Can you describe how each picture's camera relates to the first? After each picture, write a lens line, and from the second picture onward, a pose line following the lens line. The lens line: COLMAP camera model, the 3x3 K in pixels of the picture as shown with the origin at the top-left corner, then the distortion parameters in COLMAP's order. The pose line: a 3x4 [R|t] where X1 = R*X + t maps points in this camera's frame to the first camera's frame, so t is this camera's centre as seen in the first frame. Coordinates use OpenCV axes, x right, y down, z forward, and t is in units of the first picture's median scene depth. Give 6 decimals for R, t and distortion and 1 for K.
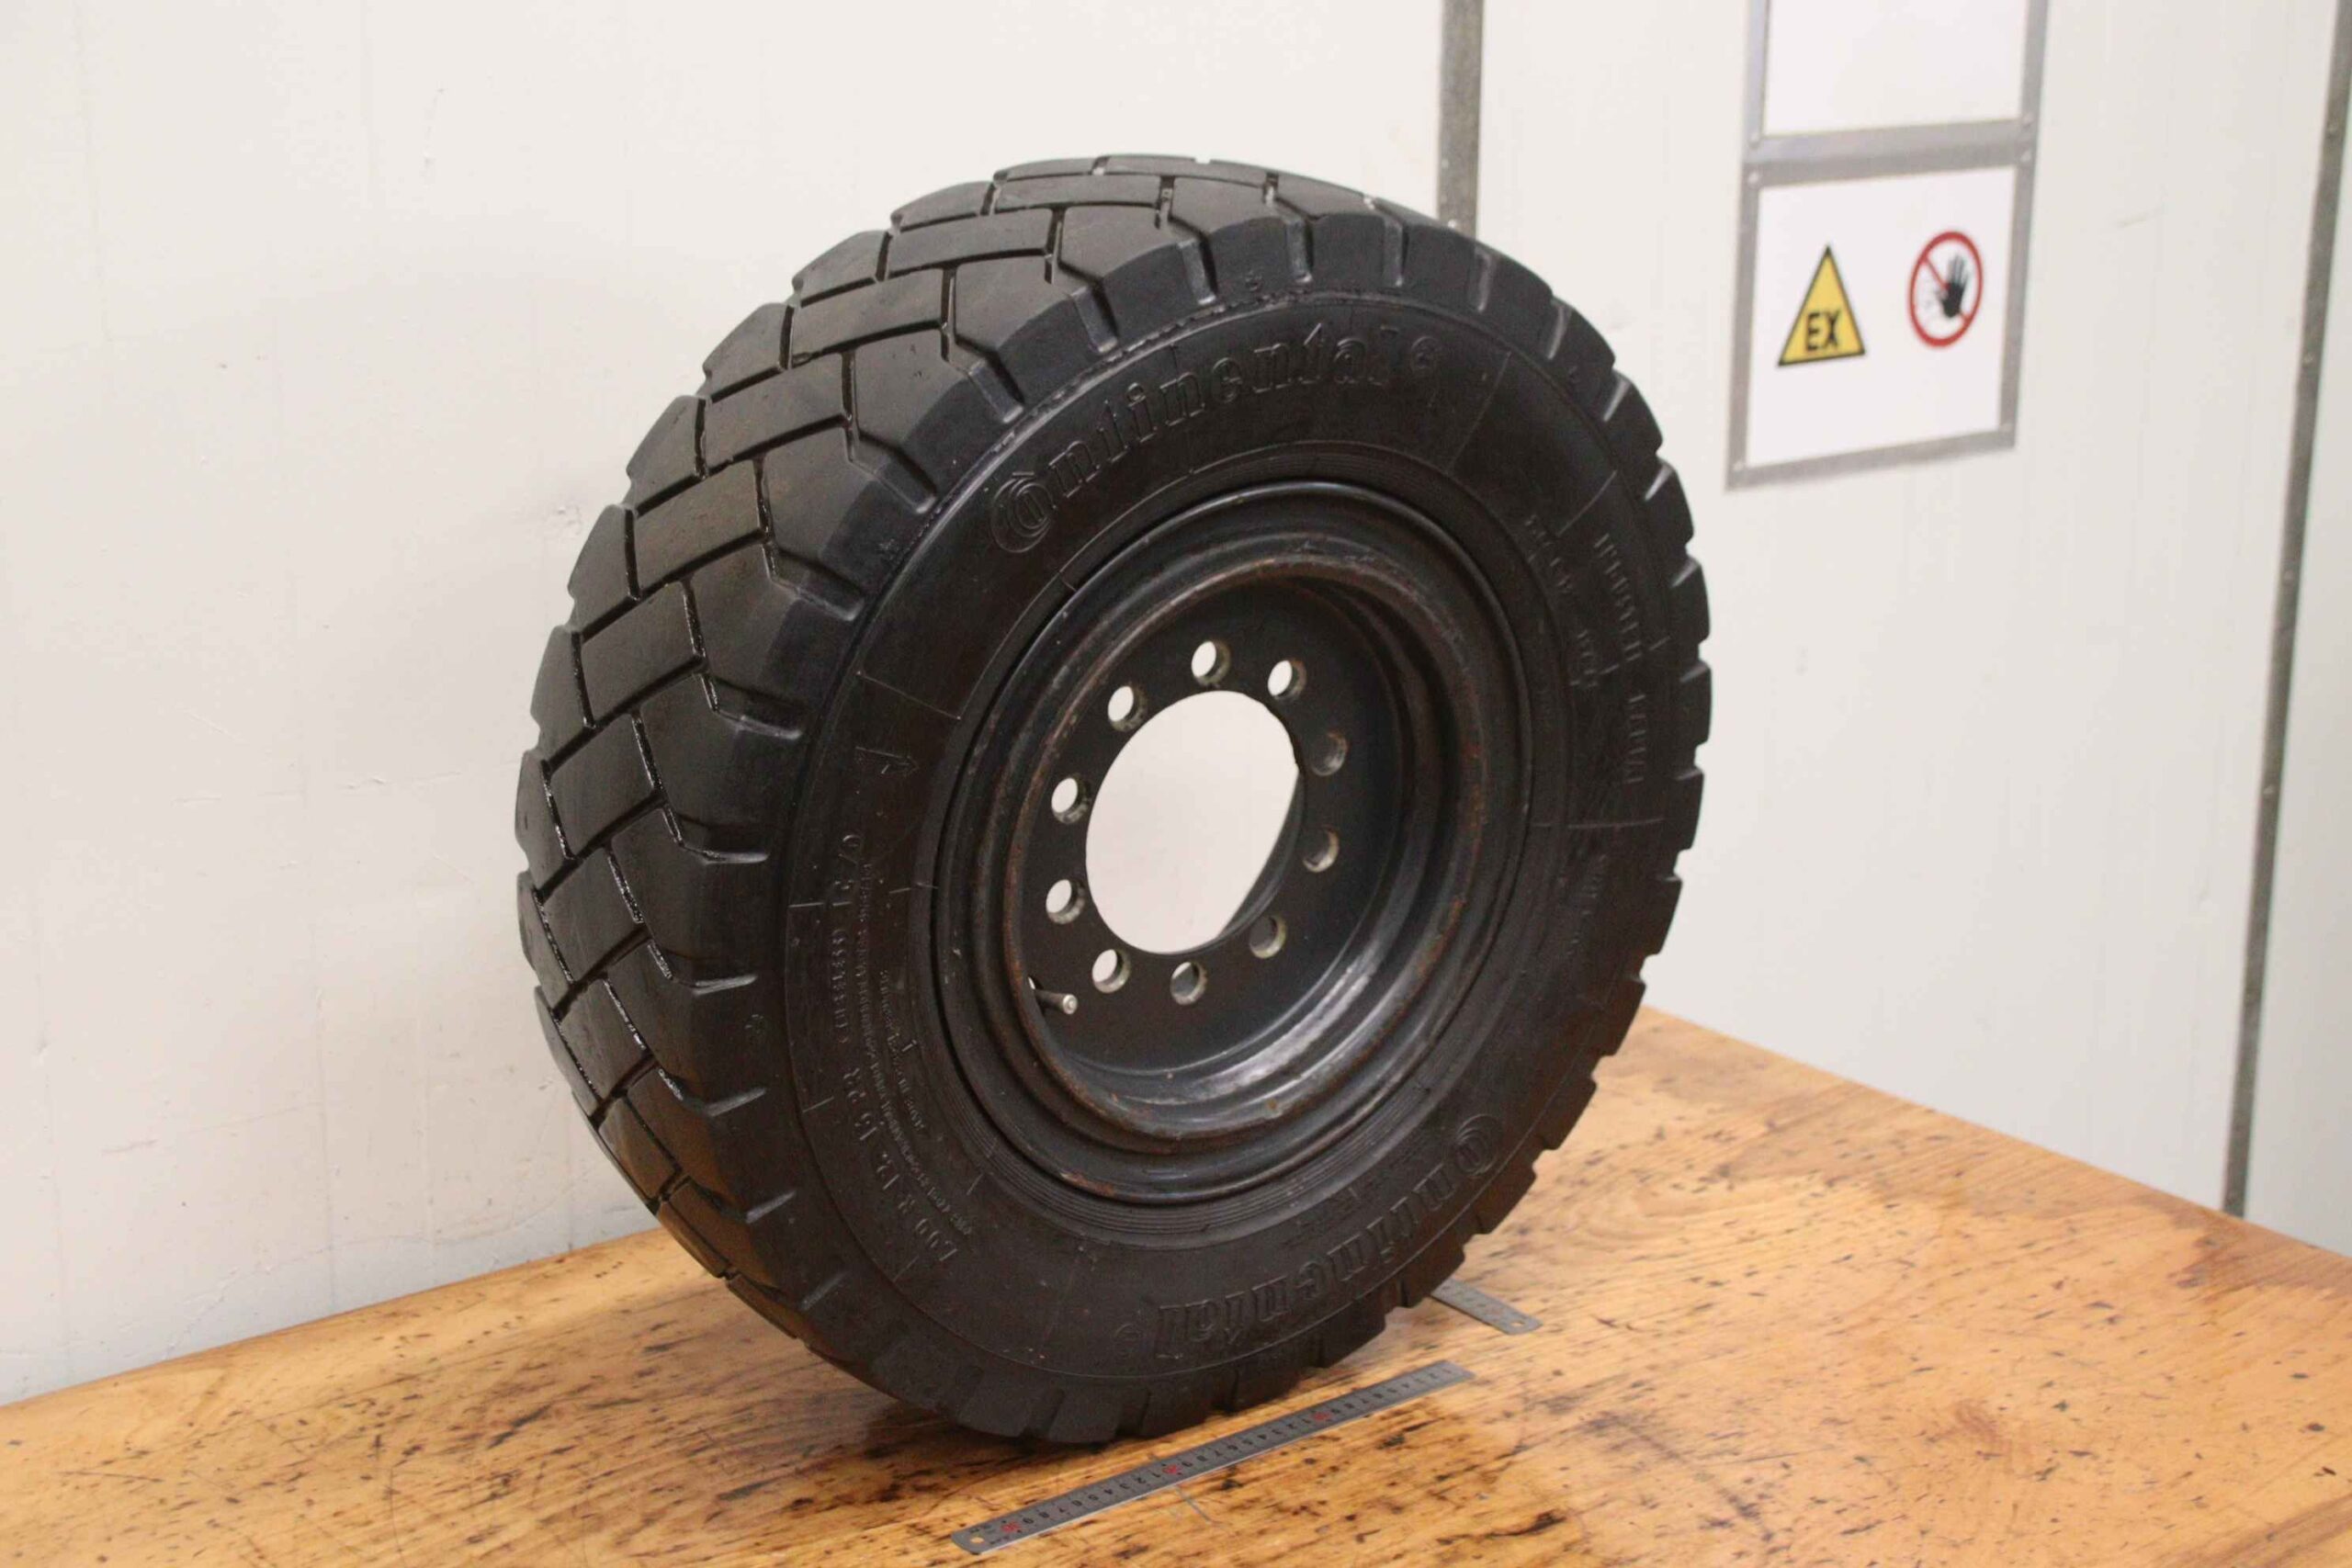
lens RADIAL K [[3511.3, 0, 1176.0], [0, 3511.3, 784.0], [0, 0, 1]] dist [-0.005611, 0.040137]
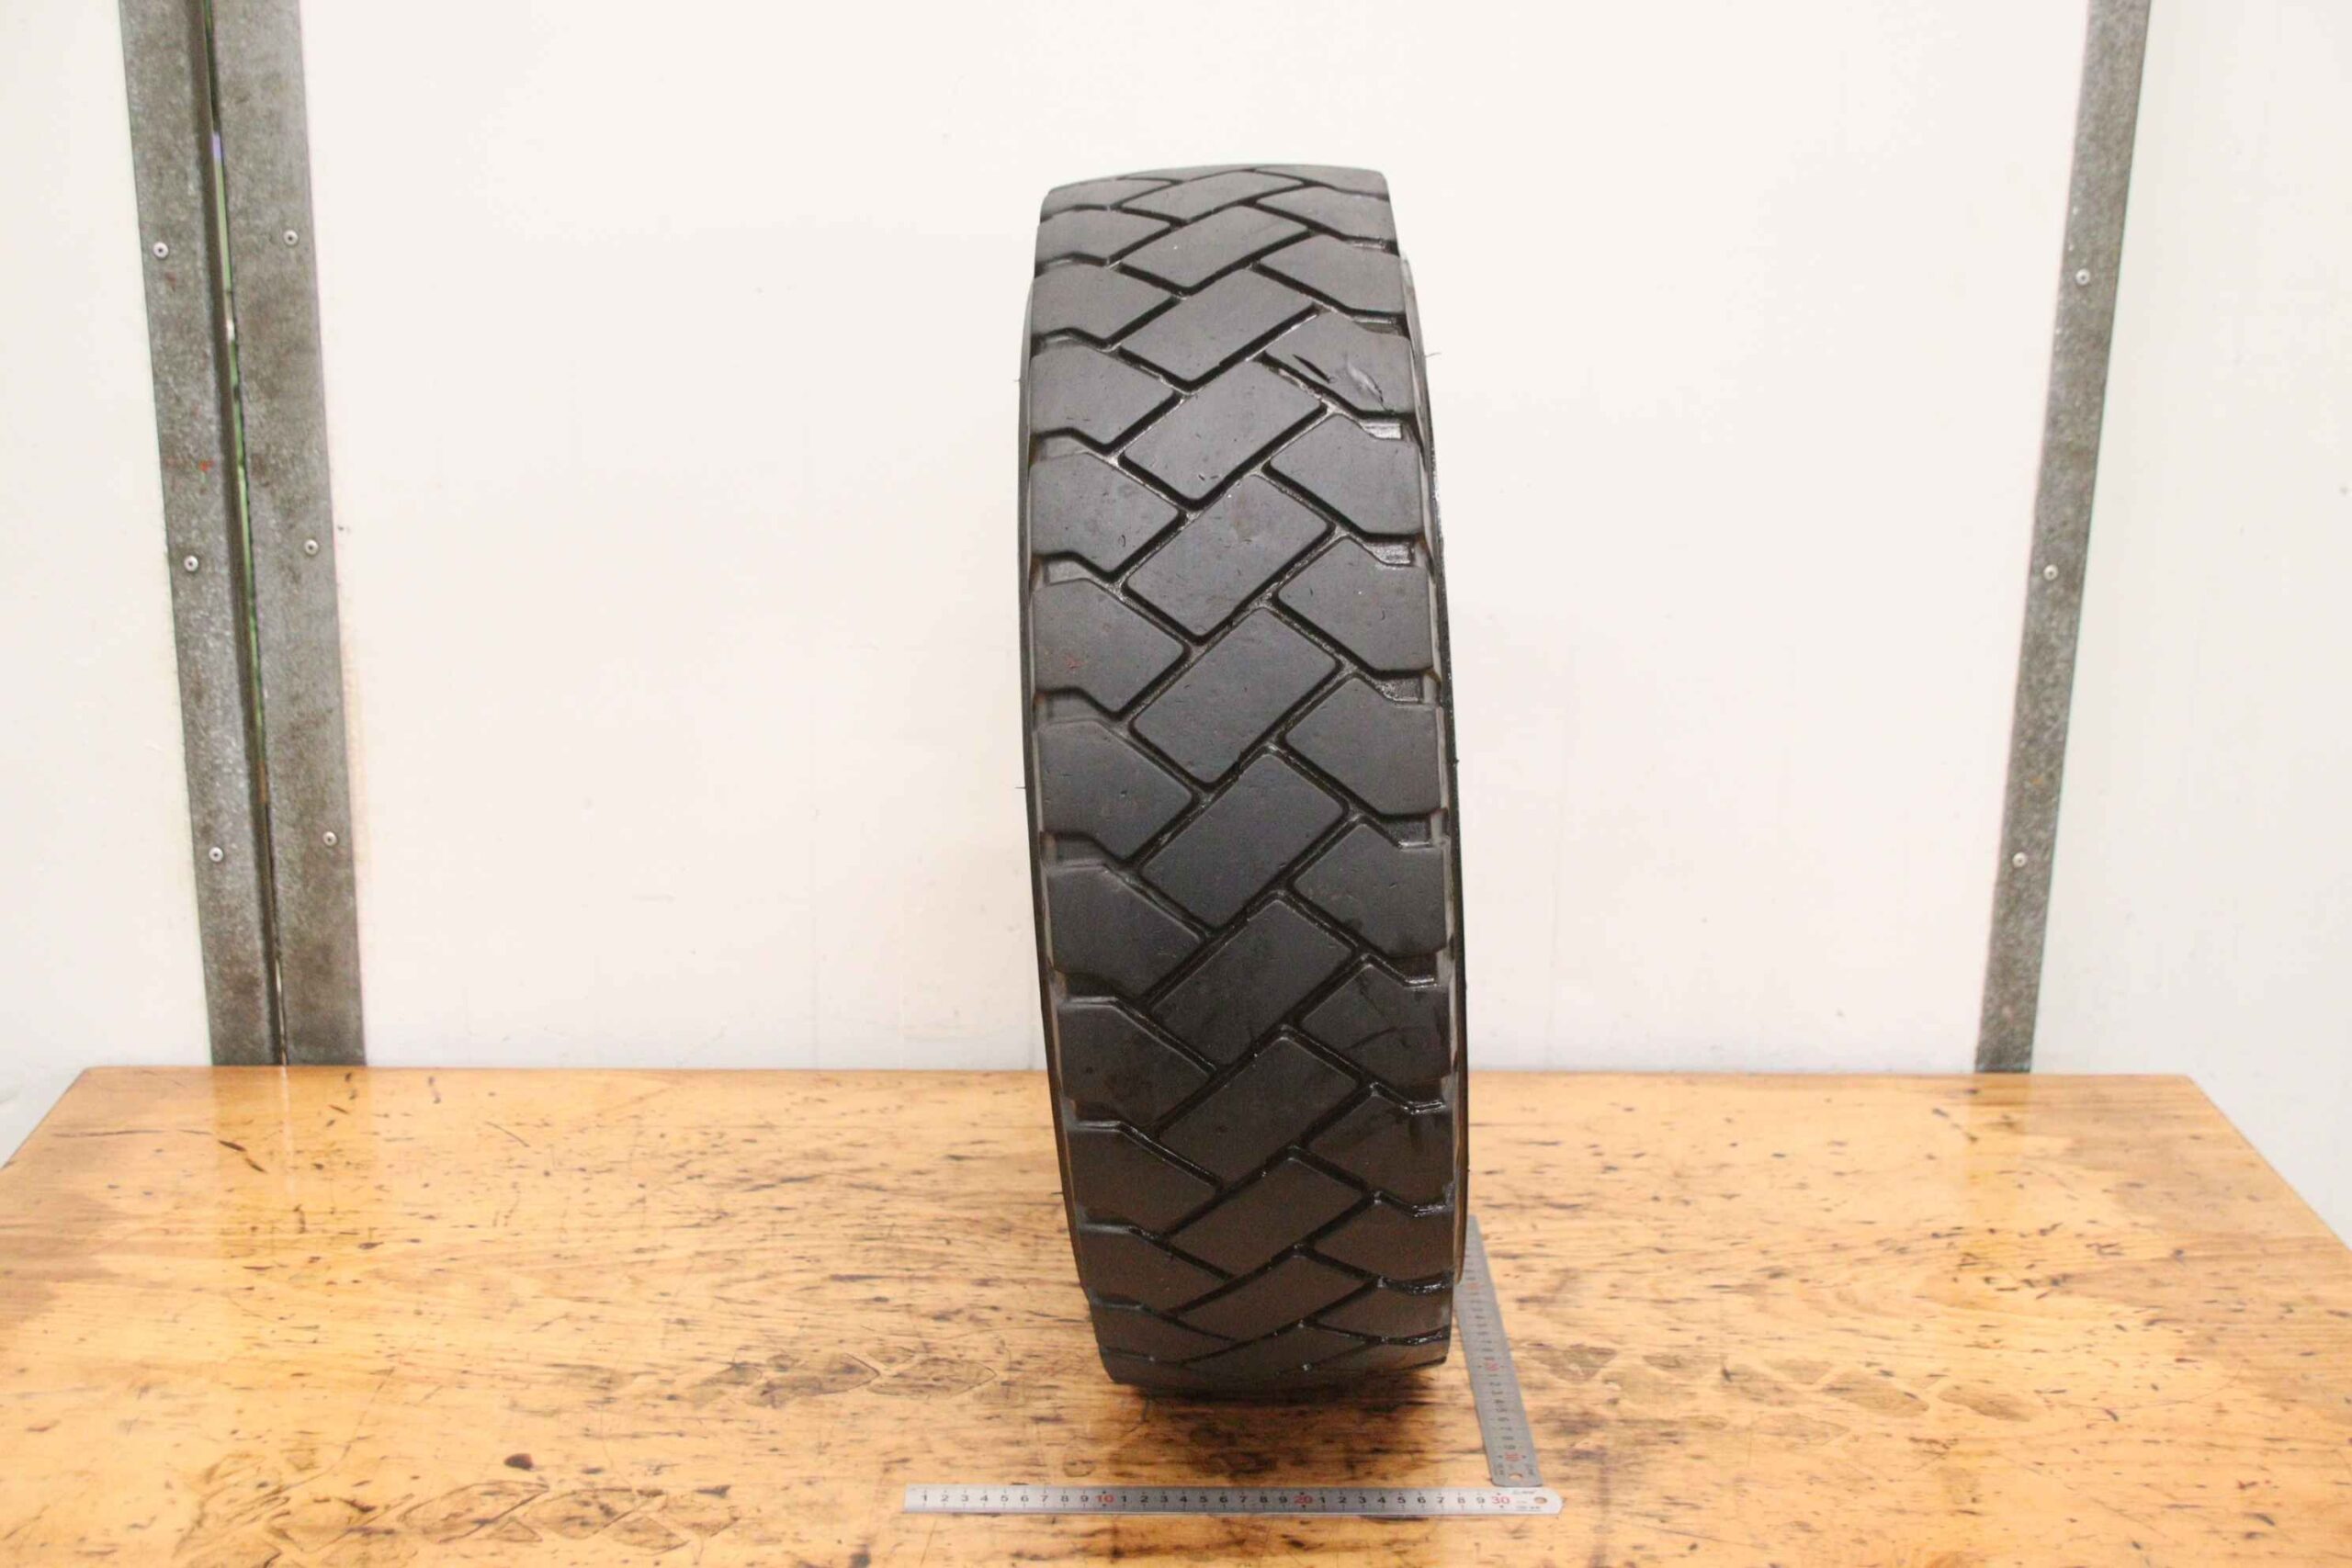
lens RADIAL K [[3021.6, 0, 1176.0], [0, 3021.6, 784.0], [0, 0, 1]] dist [-0.057837, 0.261794]
pose [[0.796060, 0.175506, -0.579212, 0.532611], [-0.166480, 0.983611, 0.069234, -0.049549], [0.581871, 0.041313, 0.812231, 0.246882]]
